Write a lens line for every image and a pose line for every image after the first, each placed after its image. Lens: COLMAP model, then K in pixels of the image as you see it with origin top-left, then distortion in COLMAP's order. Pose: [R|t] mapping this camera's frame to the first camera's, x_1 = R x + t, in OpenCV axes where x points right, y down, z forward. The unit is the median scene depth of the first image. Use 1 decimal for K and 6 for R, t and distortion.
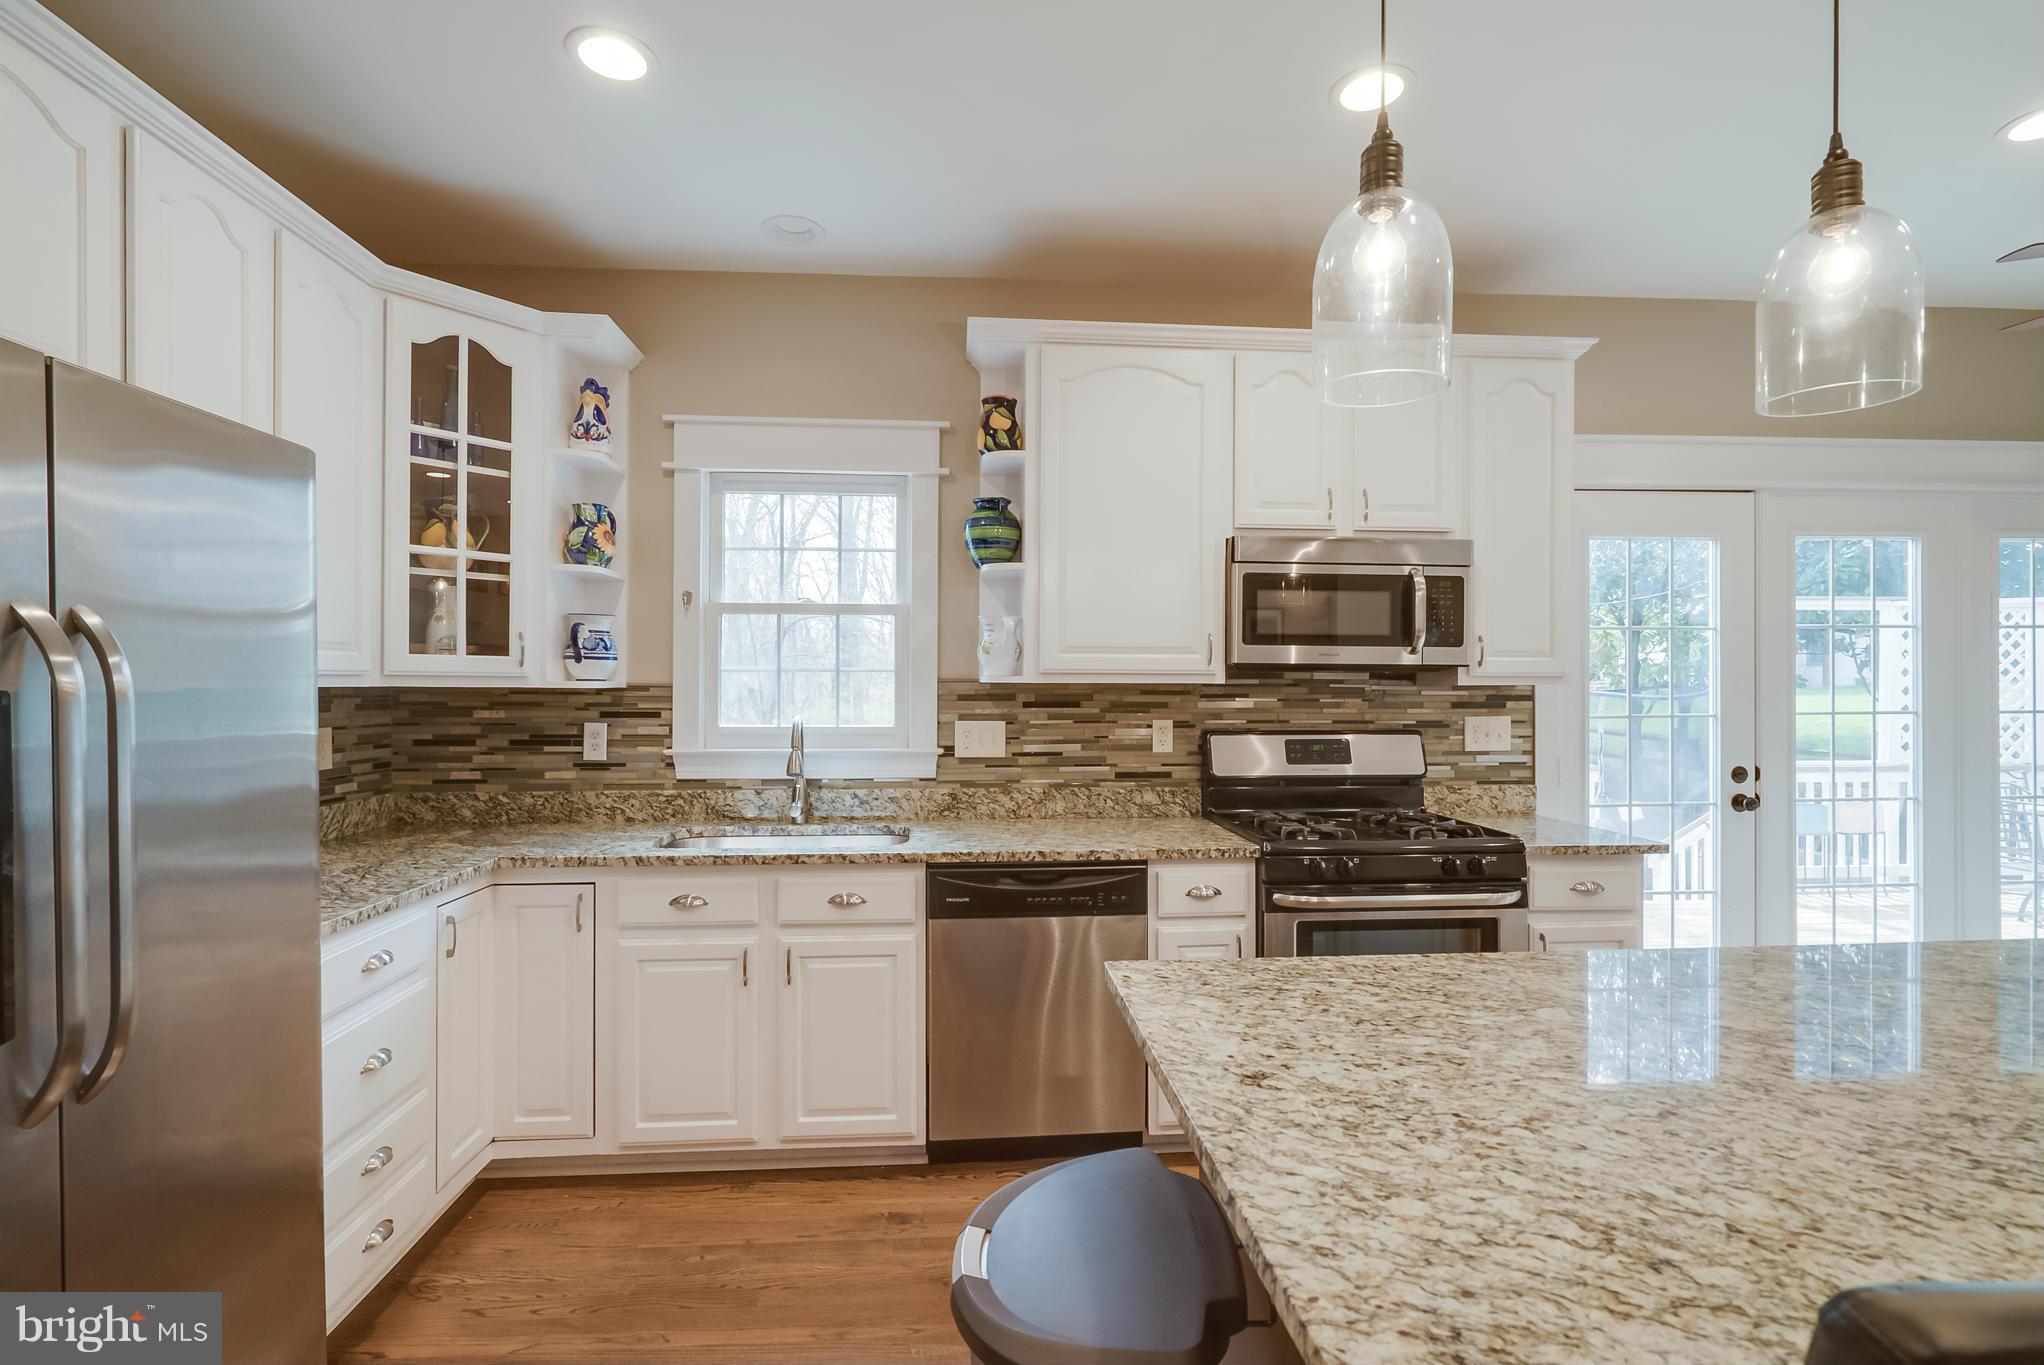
lens RADIAL K [[916.9, 0, 1006.6], [0, 916.9, 685.6], [0, 0, 1]] dist [-0.006800, 0.000985]
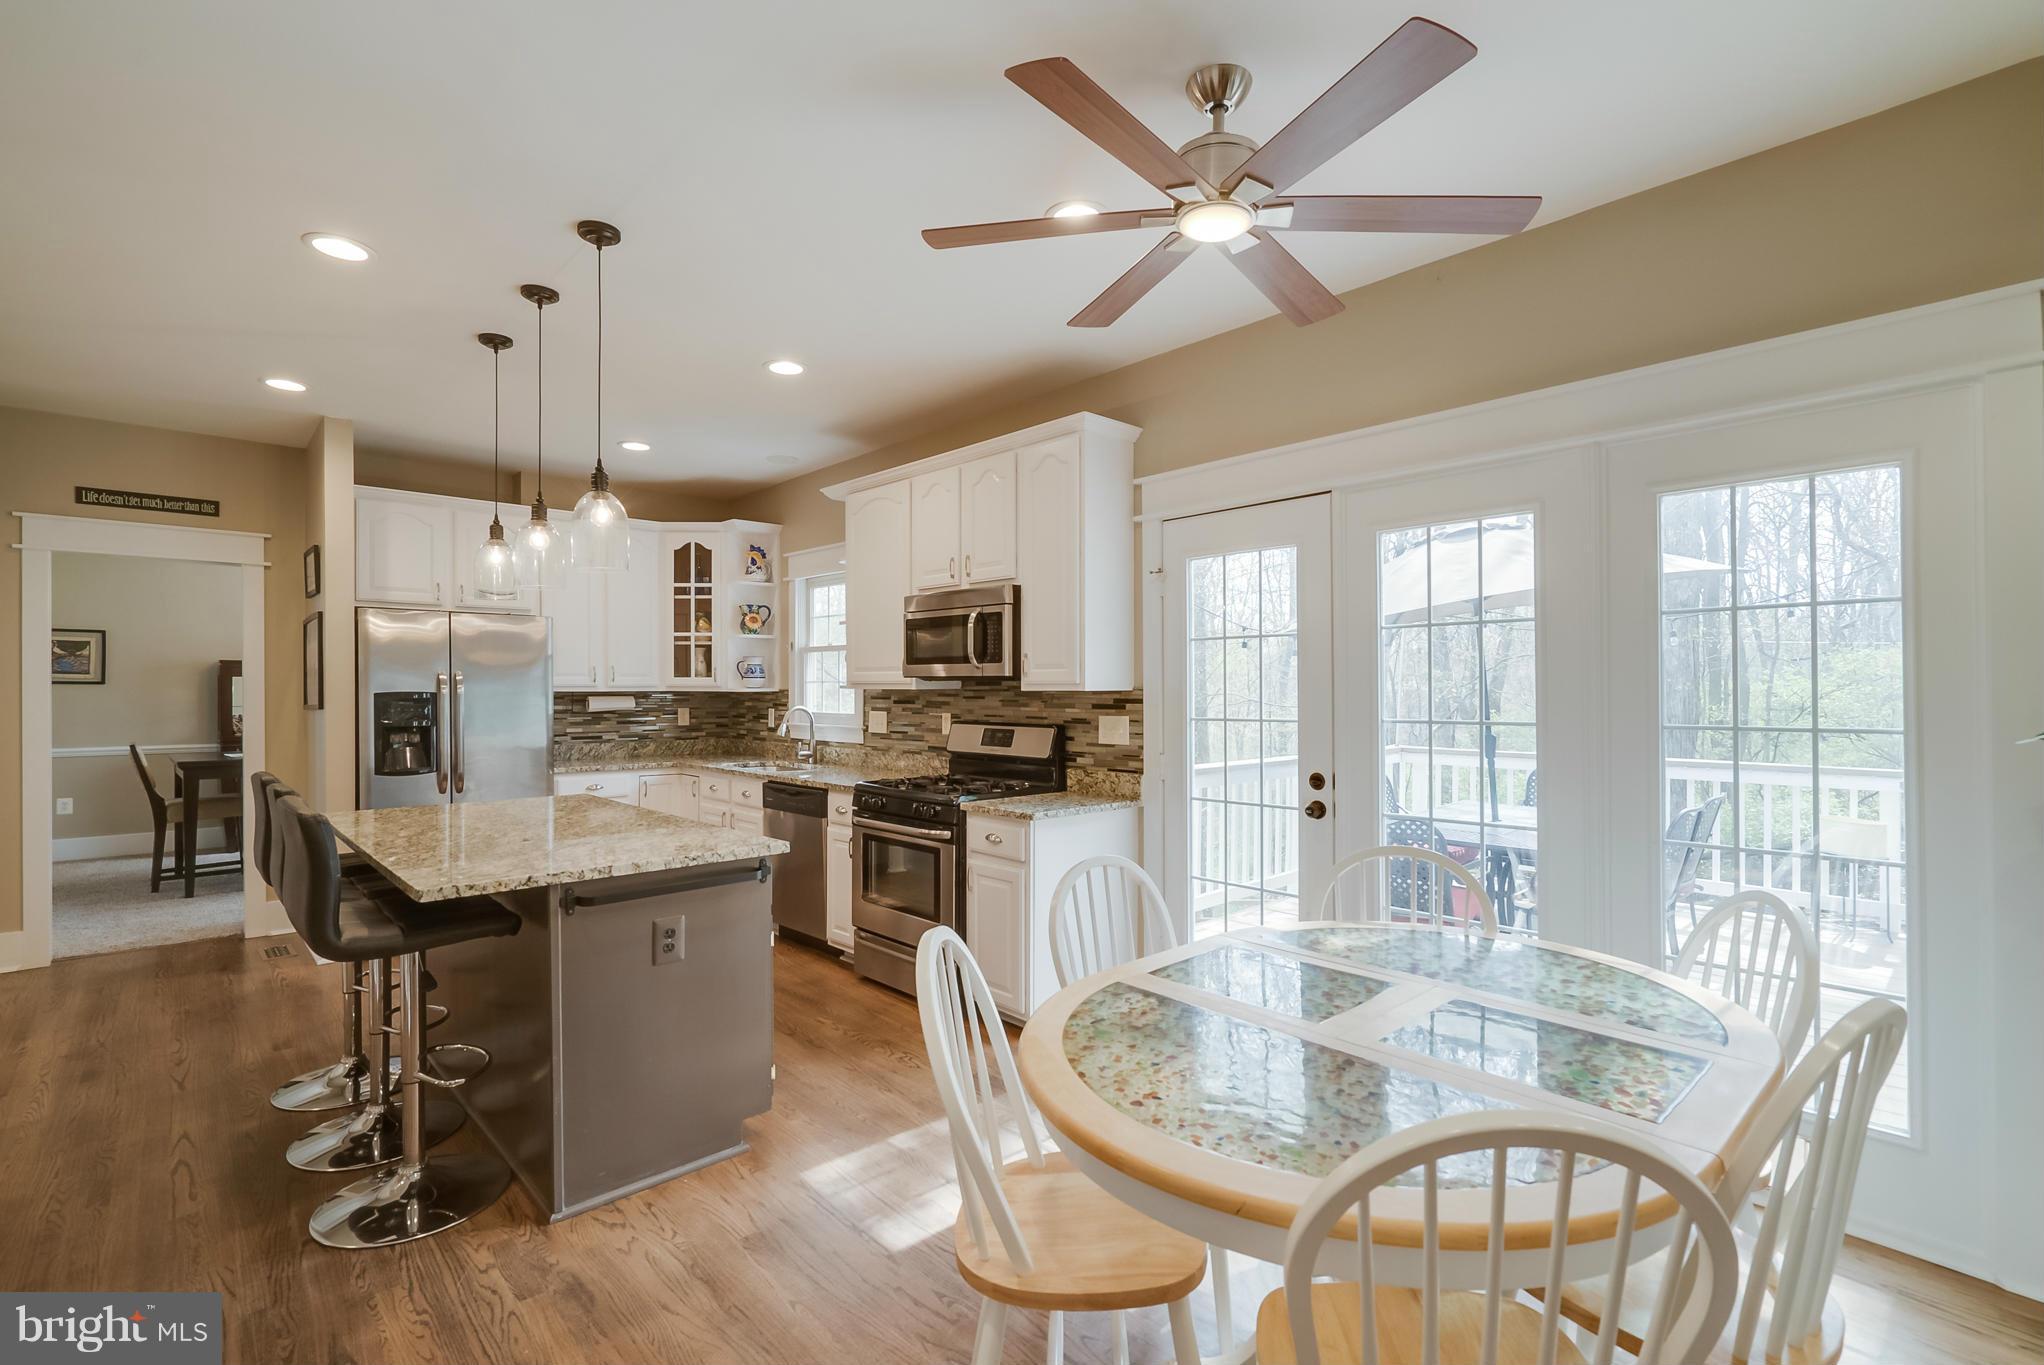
lens RADIAL K [[898.1, 0, 1013.8], [0, 898.1, 686.8], [0, 0, 1]] dist [-0.000430, -0.000004]
pose [[0.639392, -0.001965, -0.768878, 1.514481], [0.001538, 0.999998, -0.001276, -0.004600], [0.768879, -0.000367, 0.639394, 0.142661]]
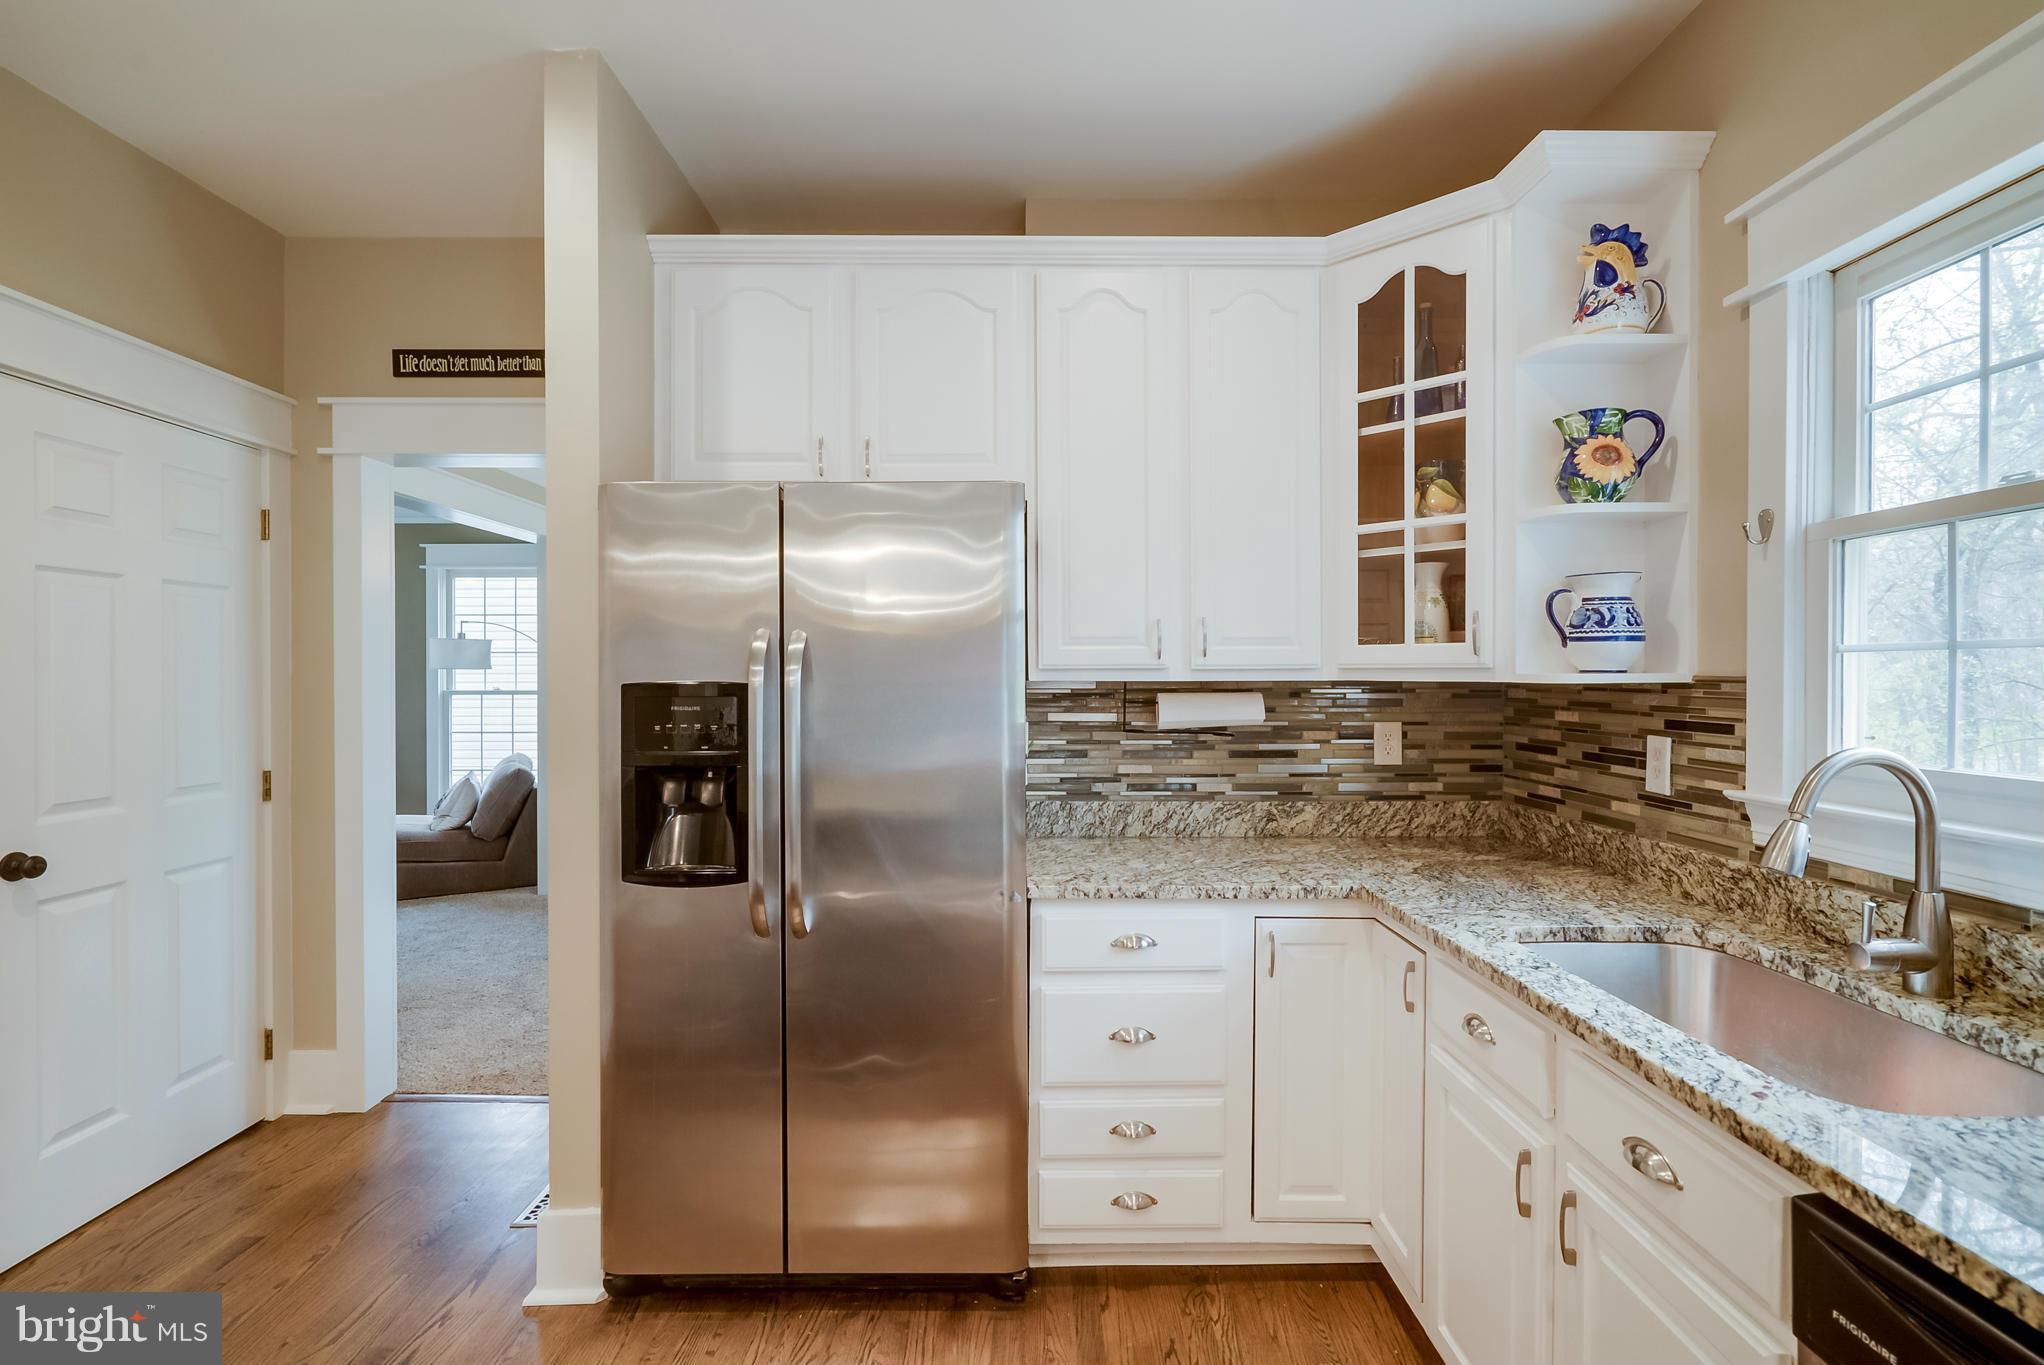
lens RADIAL K [[919.1, 0, 1017.4], [0, 919.1, 683.3], [0, 0, 1]] dist [-0.005003, 0.000245]
pose [[-0.063169, 0.005429, -0.997988, 0.248300], [0.000832, 0.999985, 0.005387, -0.001282], [0.998002, -0.000490, -0.063173, 0.614336]]
